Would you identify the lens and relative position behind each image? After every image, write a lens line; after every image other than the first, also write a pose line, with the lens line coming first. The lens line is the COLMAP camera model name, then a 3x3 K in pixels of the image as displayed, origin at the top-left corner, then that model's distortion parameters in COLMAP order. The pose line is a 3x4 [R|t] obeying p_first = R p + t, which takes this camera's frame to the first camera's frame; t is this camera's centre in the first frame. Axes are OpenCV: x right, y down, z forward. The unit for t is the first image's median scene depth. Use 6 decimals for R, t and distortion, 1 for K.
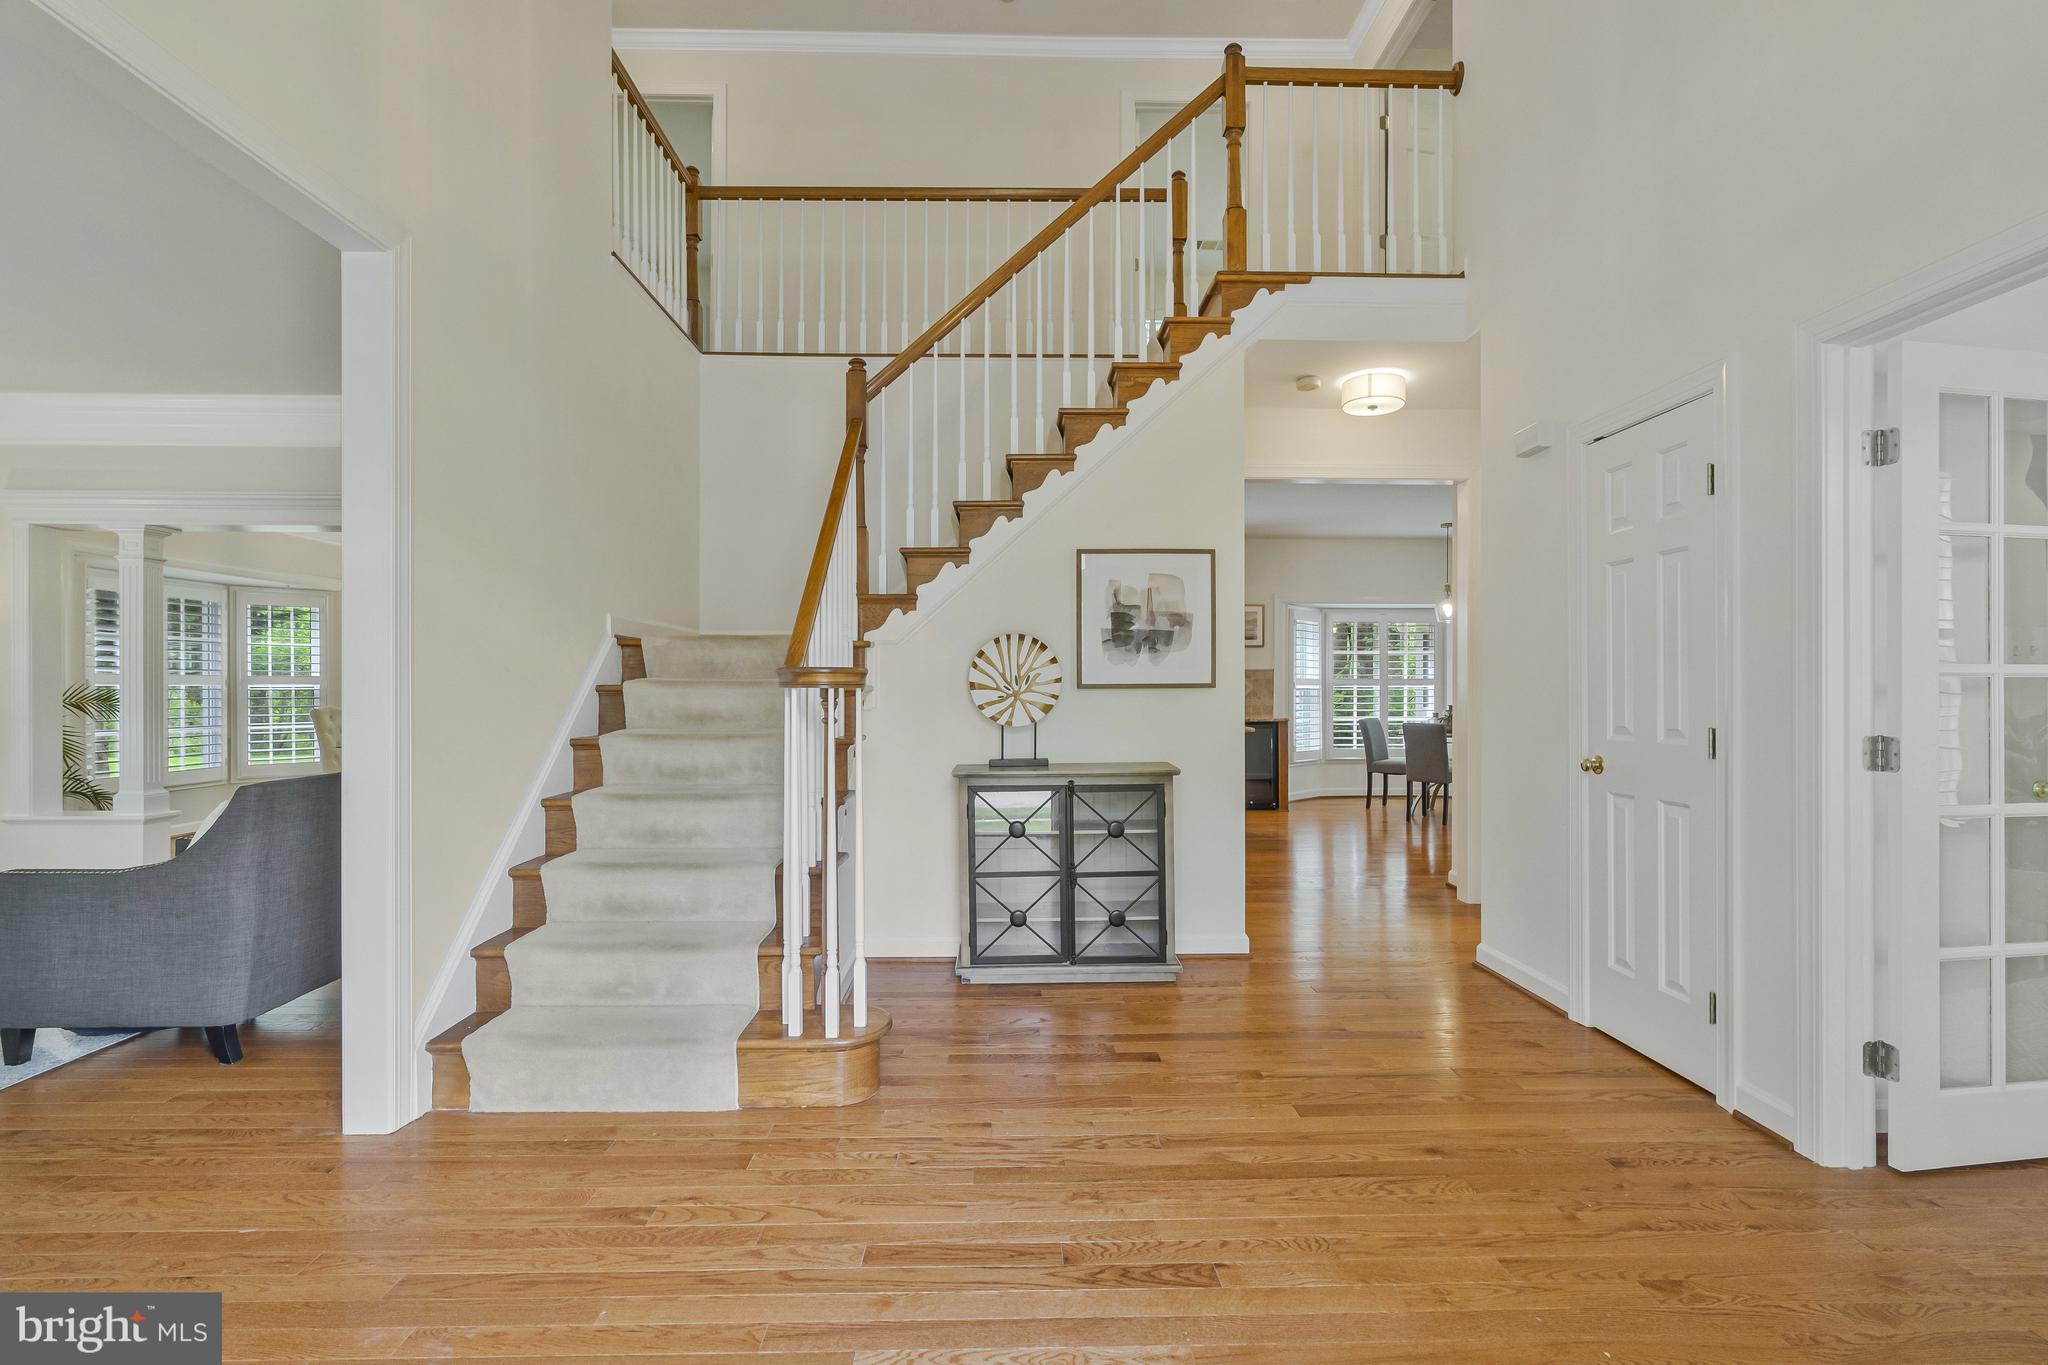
lens RADIAL K [[952.0, 0, 1024.4], [0, 952.0, 685.0], [0, 0, 1]] dist [-0.000580, -0.000057]
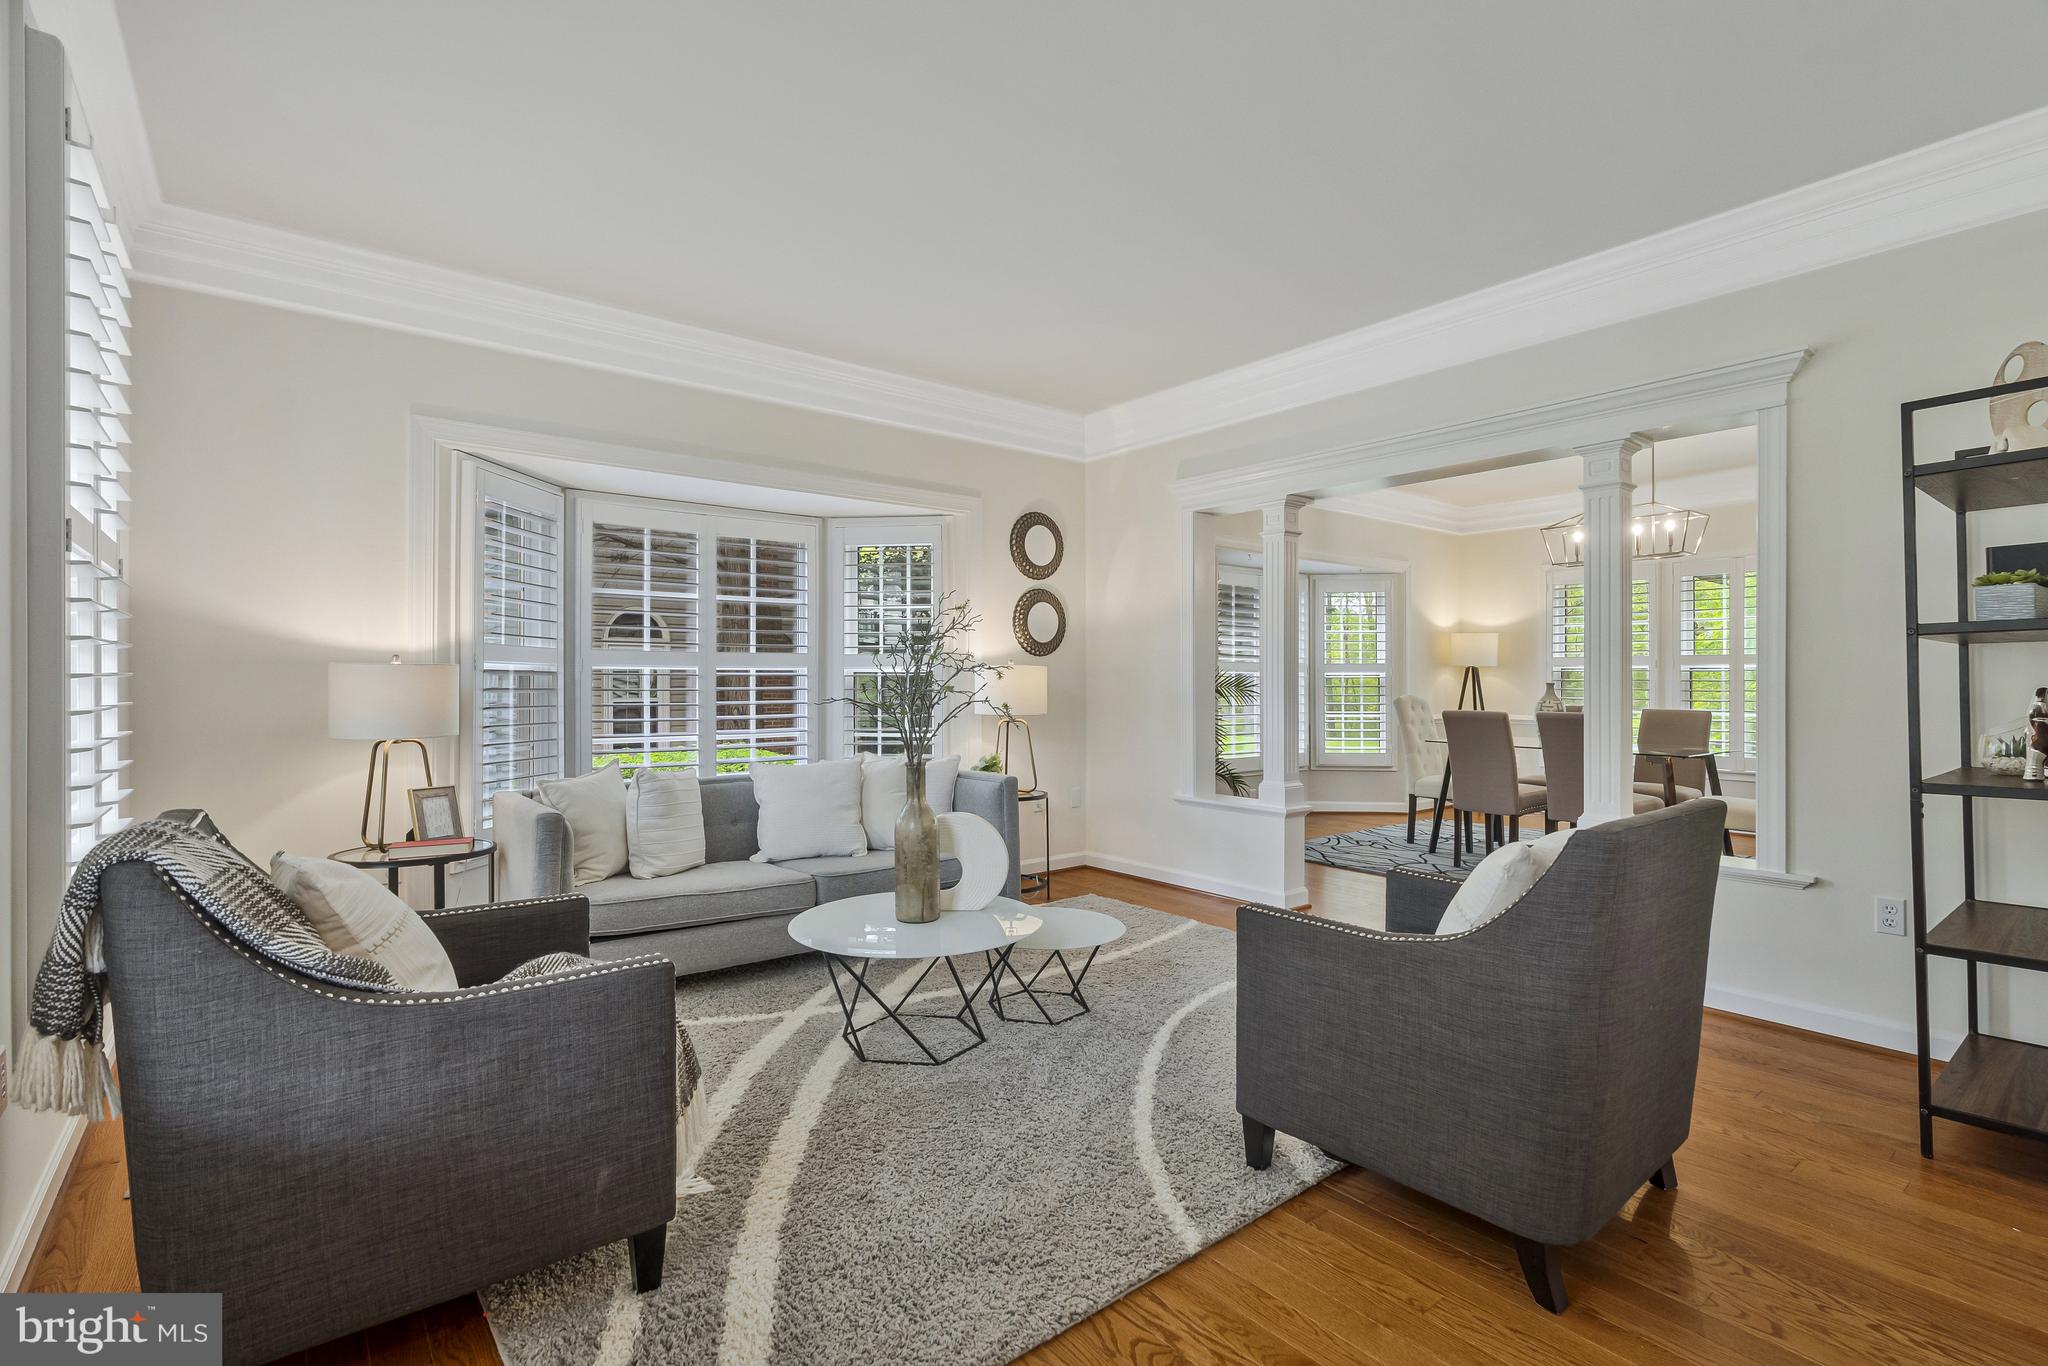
lens RADIAL K [[952.0, 0, 1023.7], [0, 952.0, 680.8], [0, 0, 1]] dist [-0.000580, -0.000057]
pose [[0.599882, -0.000572, -0.800089, -0.327212], [0.001928, 0.999998, 0.000730, 0.011179], [0.800087, -0.001981, 0.599881, 0.233871]]
